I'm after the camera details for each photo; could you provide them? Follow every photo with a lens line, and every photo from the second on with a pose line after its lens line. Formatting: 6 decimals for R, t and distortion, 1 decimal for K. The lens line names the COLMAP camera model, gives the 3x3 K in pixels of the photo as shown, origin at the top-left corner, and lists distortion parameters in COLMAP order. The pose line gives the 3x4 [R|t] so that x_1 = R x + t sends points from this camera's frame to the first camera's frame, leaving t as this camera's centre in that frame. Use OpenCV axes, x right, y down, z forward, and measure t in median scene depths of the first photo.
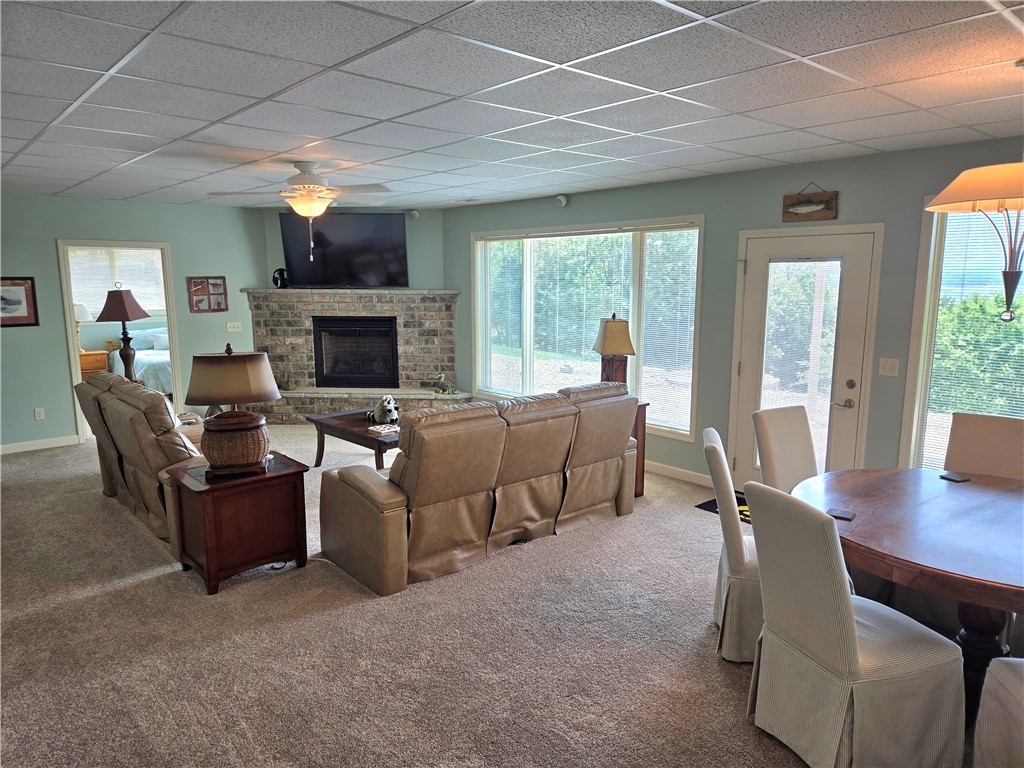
lens RADIAL K [[680.5, 0, 512.5], [0, 680.5, 387.7], [0, 0, 1]] dist [0.068563, -0.059780]
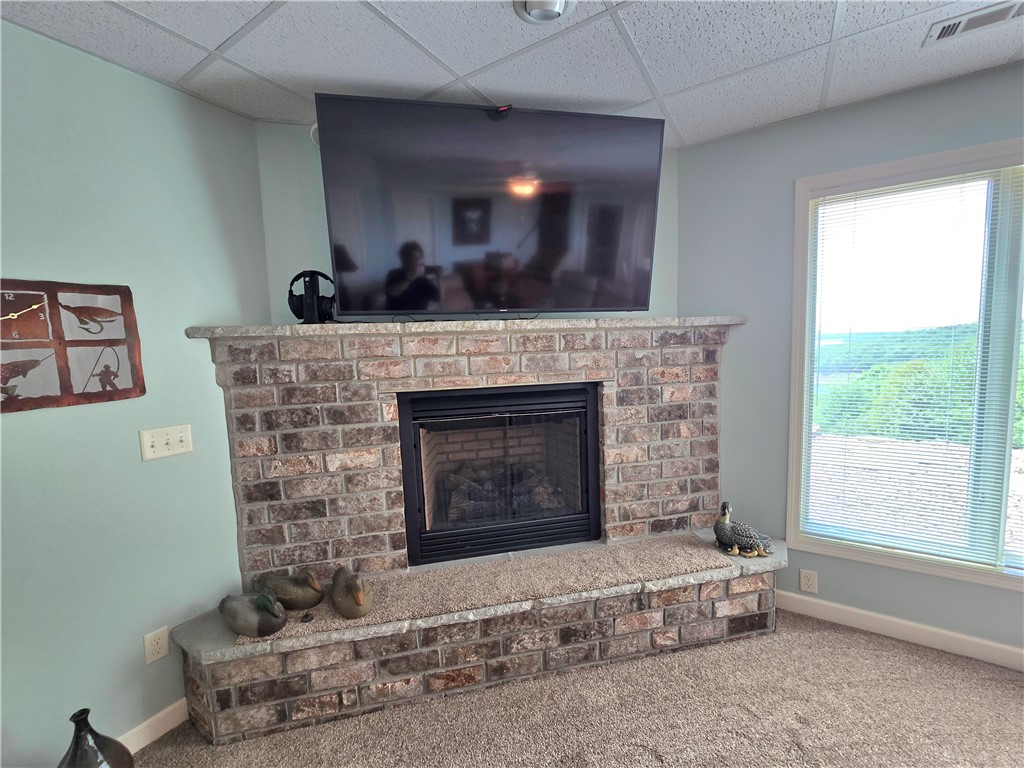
lens RADIAL K [[423.4, 0, 509.9], [0, 423.4, 385.2], [0, 0, 1]] dist [-0.002886, 0.001801]
pose [[0.961098, -0.058560, 0.269929, -0.305424], [0.078269, 0.994950, -0.062832, -0.091329], [-0.264887, 0.081515, 0.960828, 0.771850]]
